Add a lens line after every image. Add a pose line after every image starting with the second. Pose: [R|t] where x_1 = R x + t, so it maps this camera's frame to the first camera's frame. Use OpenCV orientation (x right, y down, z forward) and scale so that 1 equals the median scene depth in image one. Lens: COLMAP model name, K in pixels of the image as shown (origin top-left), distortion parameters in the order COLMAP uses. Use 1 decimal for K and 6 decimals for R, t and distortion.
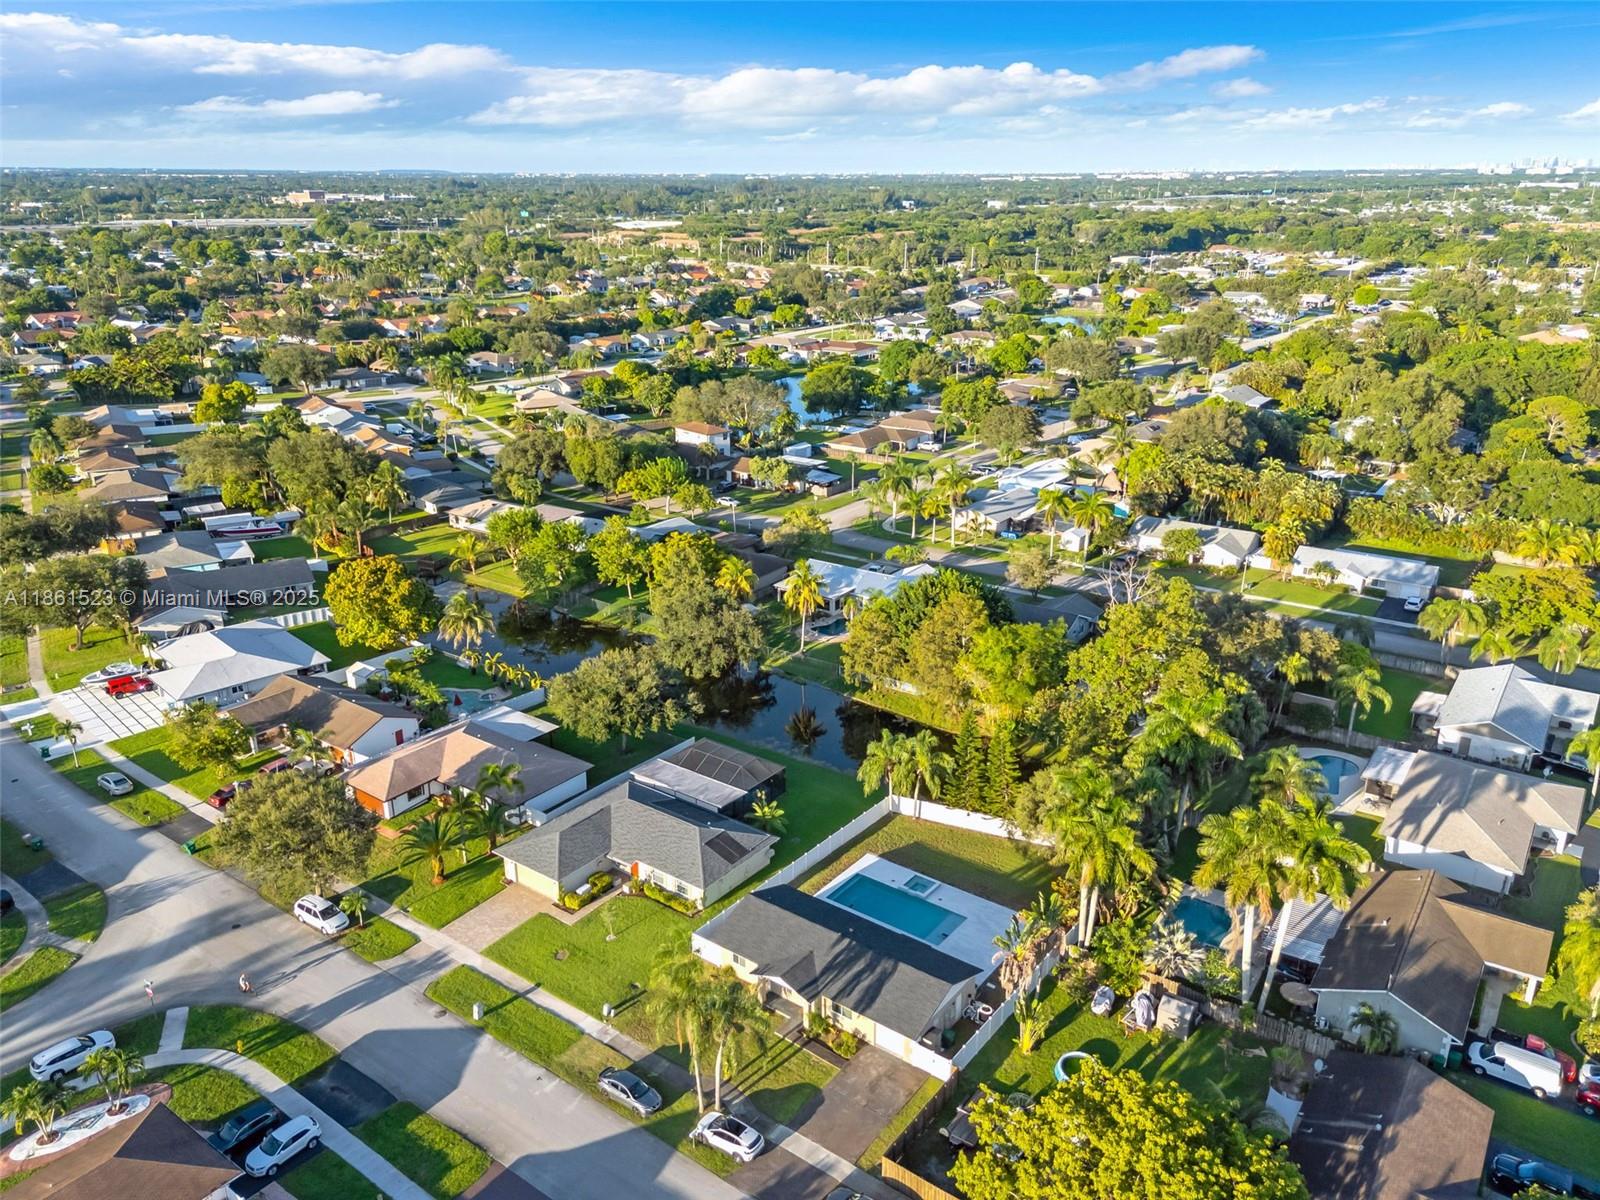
lens RADIAL K [[1162.3, 0, 800.0], [0, 1162.3, 600.0], [0, 0, 1]] dist [0.085105, -0.075912]
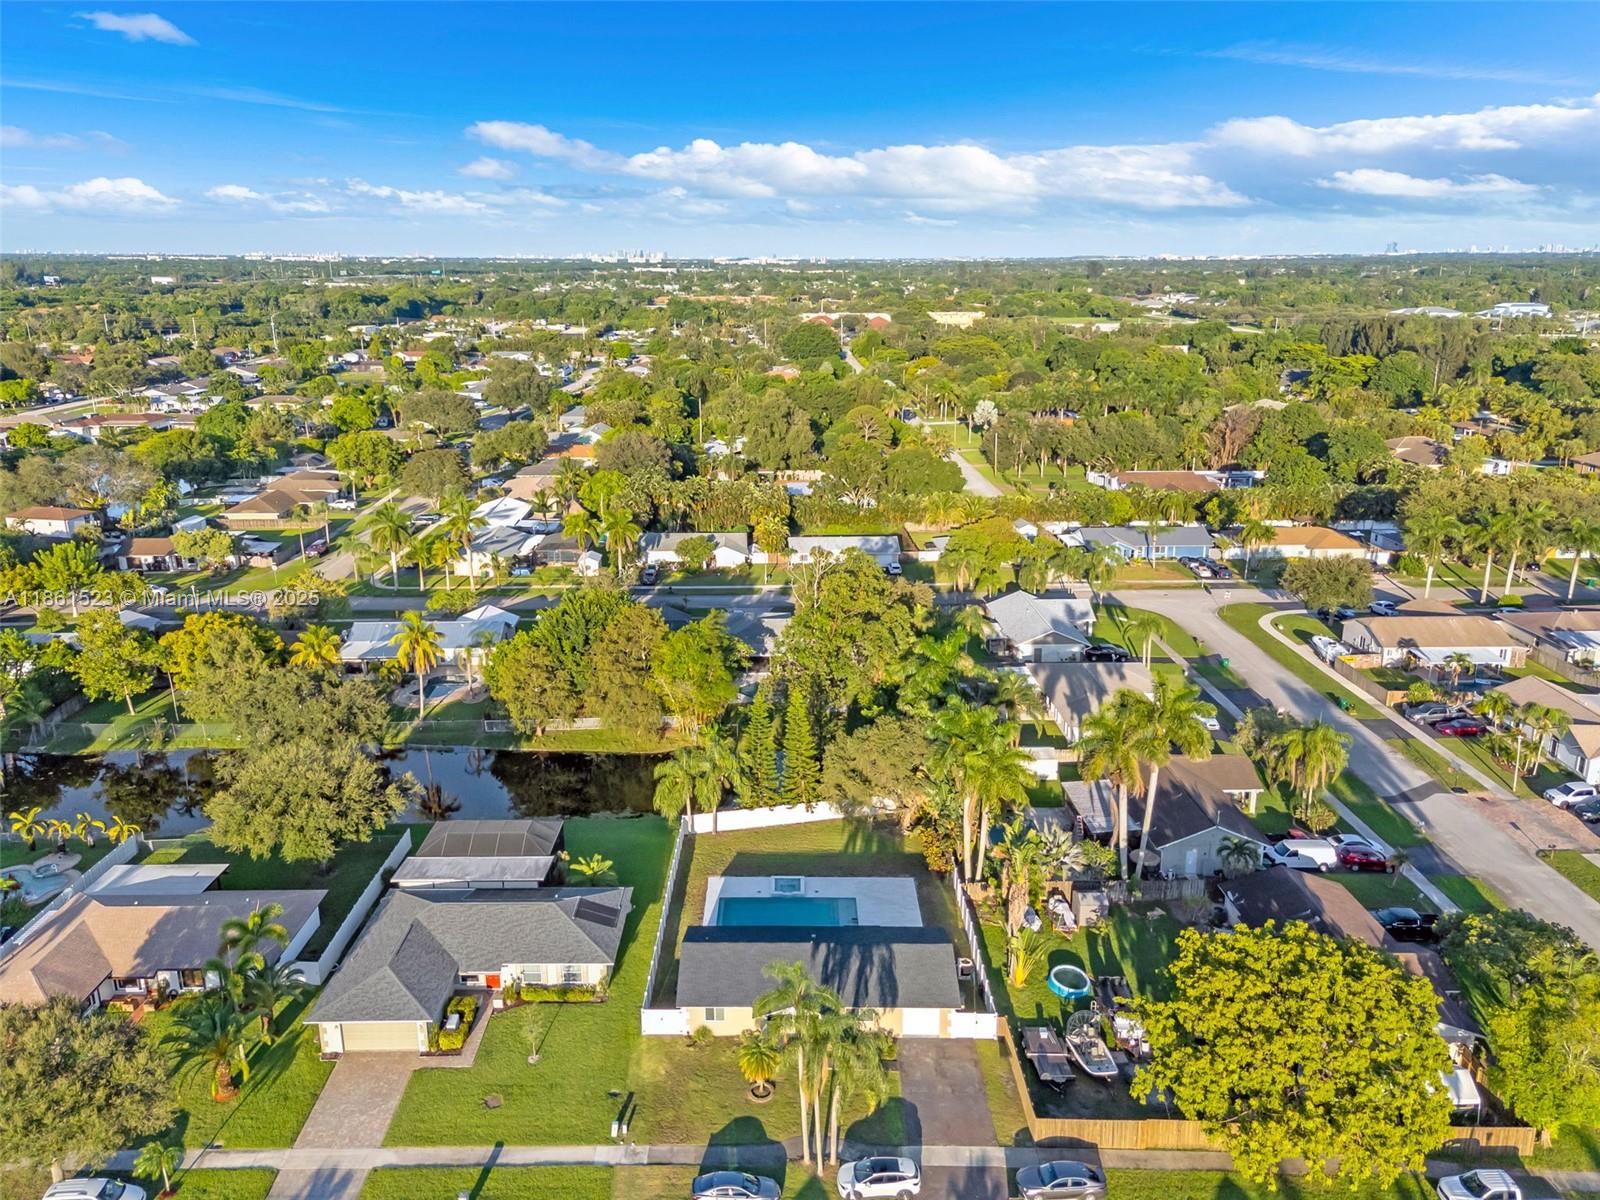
lens RADIAL K [[1162.3, 0, 800.0], [0, 1162.3, 600.0], [0, 0, 1]] dist [0.085105, -0.075912]
pose [[0.806716, -0.167475, 0.566712, -0.225462], [0.200268, 0.979731, 0.004448, 0.010150], [-0.555970, 0.109906, 0.823904, 0.117123]]
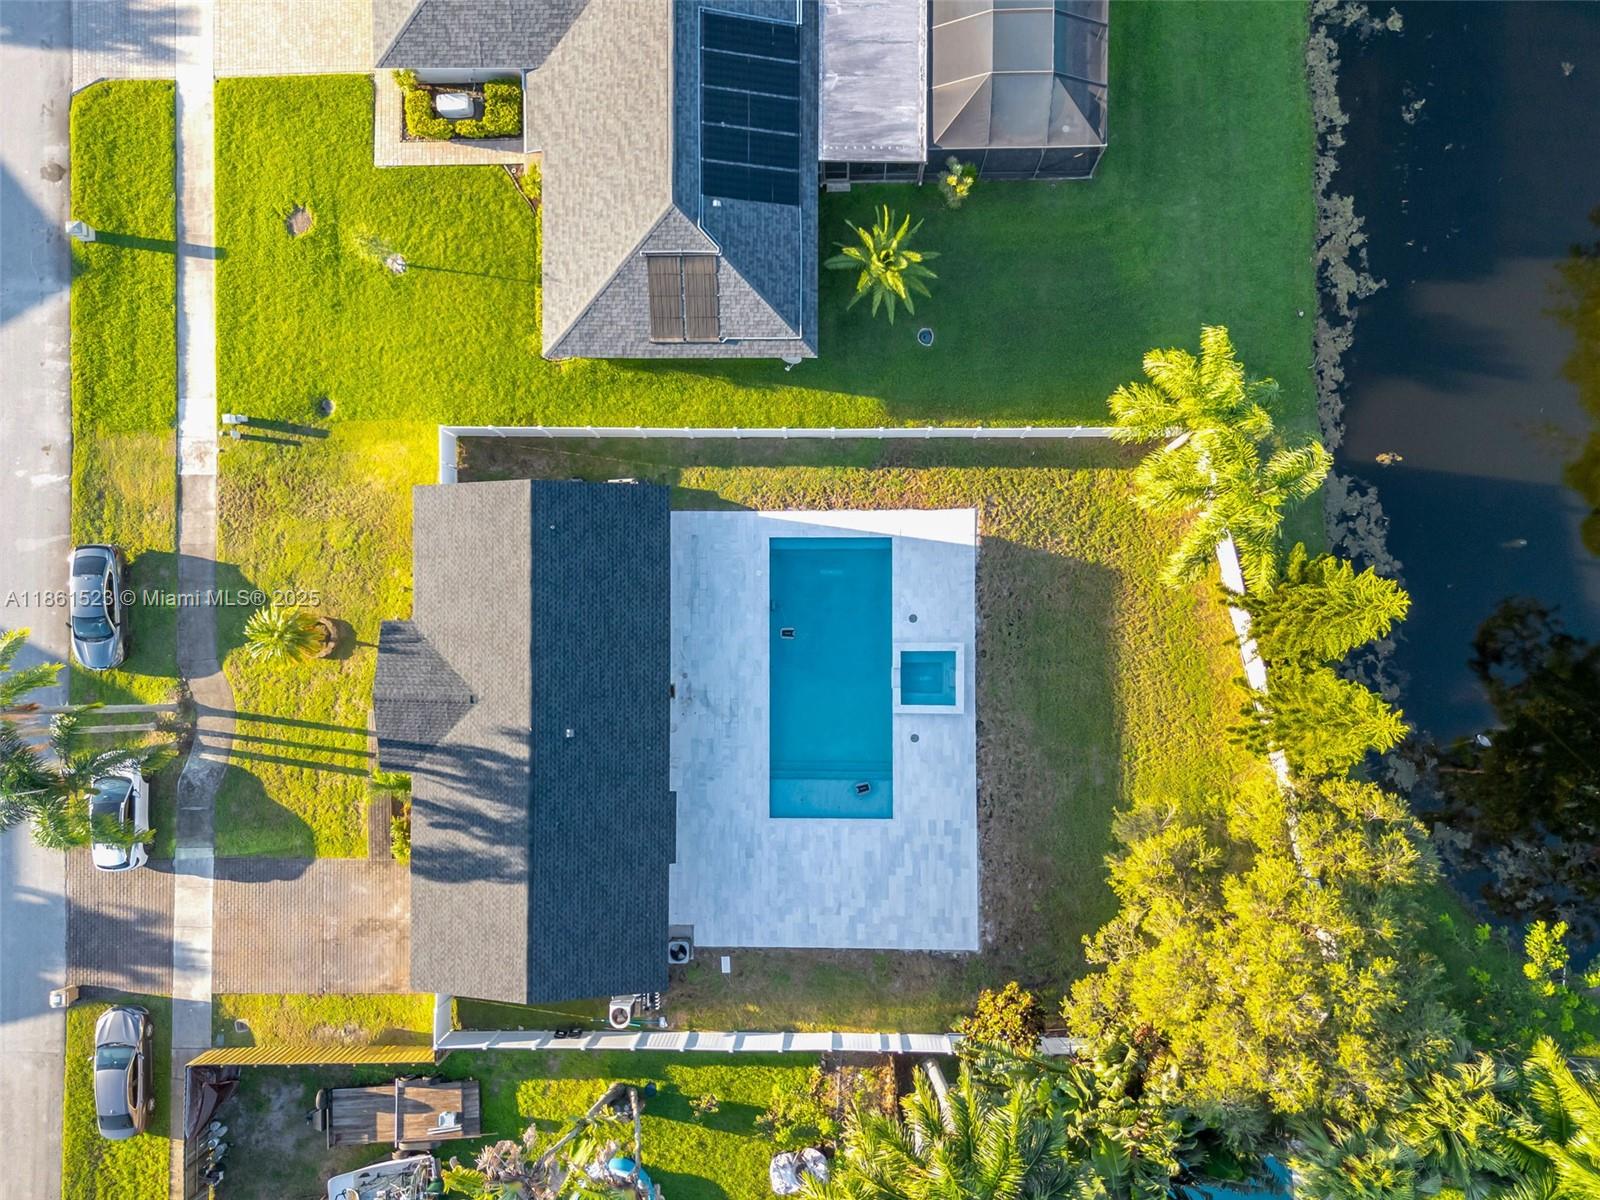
lens RADIAL K [[1162.3, 0, 800.0], [0, 1162.3, 600.0], [0, 0, 1]] dist [0.085105, -0.075912]
pose [[0.580747, 0.813429, -0.032643, 0.032879], [-0.252196, 0.217891, 0.942826, -0.097967], [0.774035, -0.539312, 0.331683, 0.484243]]
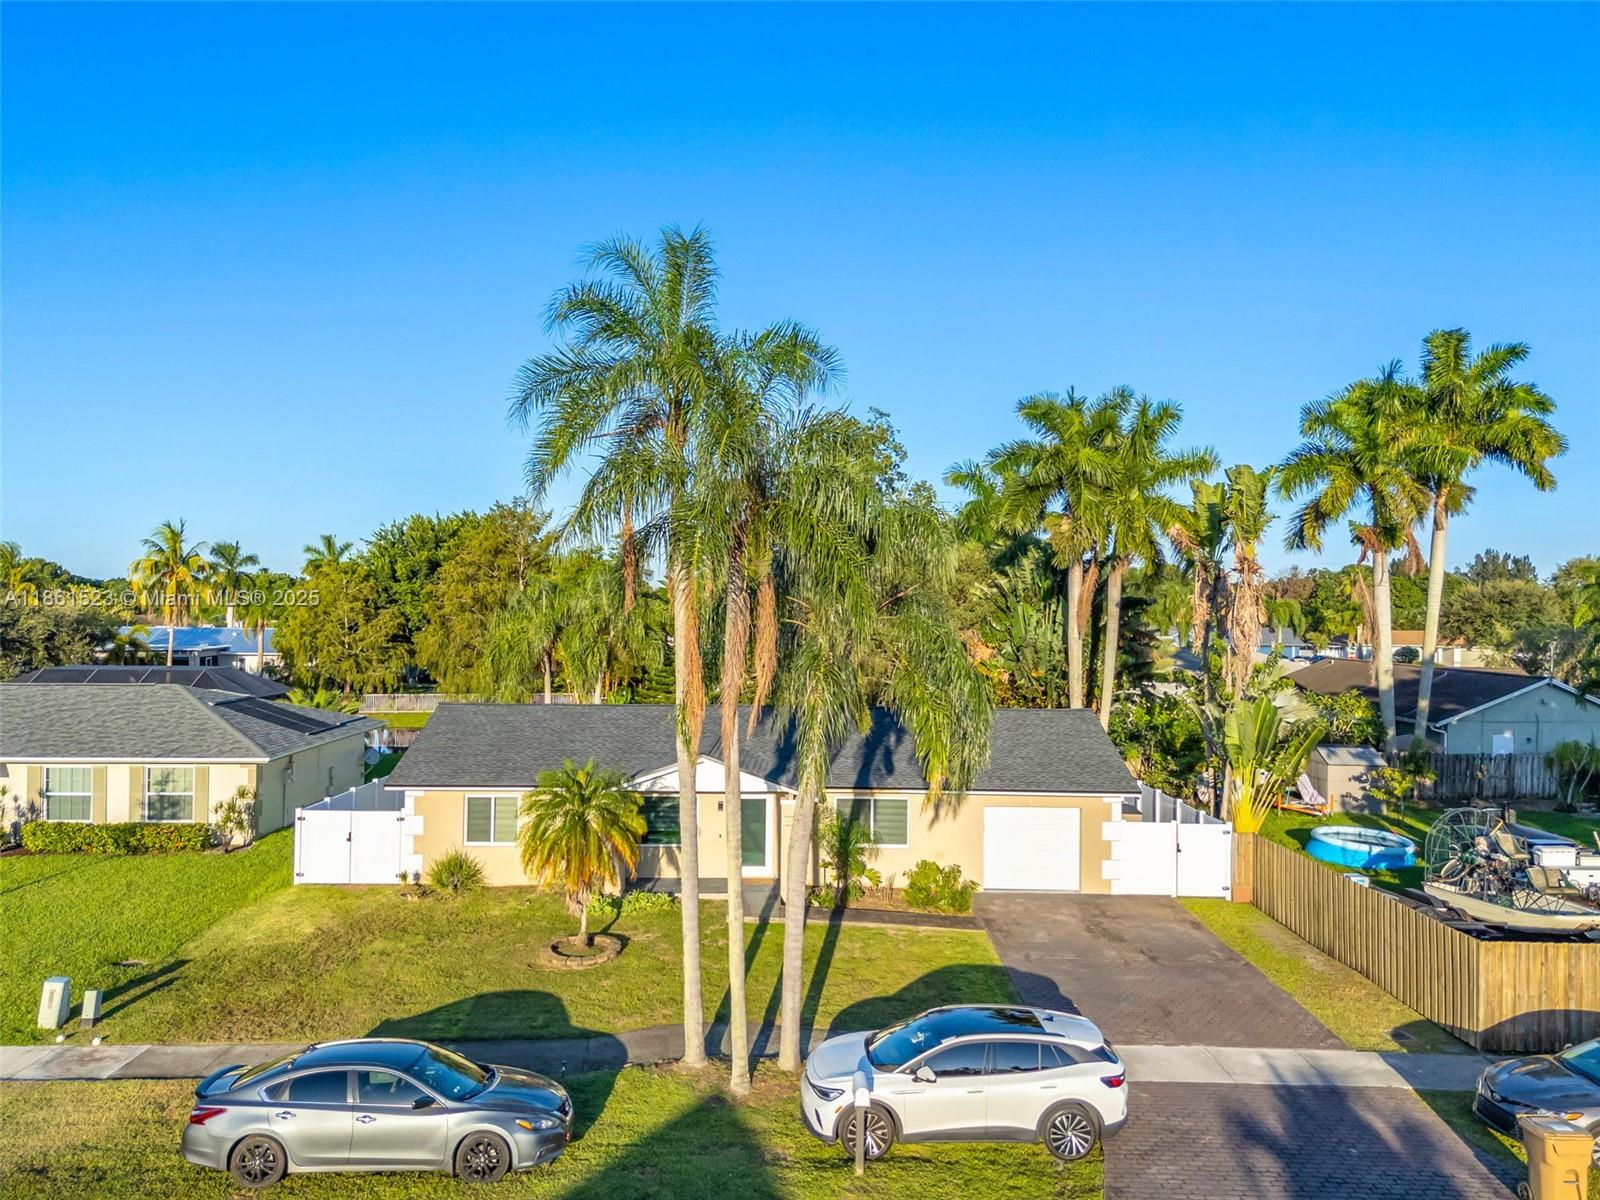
lens RADIAL K [[1198.4, 0, 800.0], [0, 1198.4, 600.0], [0, 0, 1]] dist [0.086934, -0.075847]
pose [[0.803137, -0.017008, 0.595552, -0.094055], [0.204957, 0.946471, -0.249368, 0.180075], [-0.559432, 0.322339, 0.763632, 0.348733]]
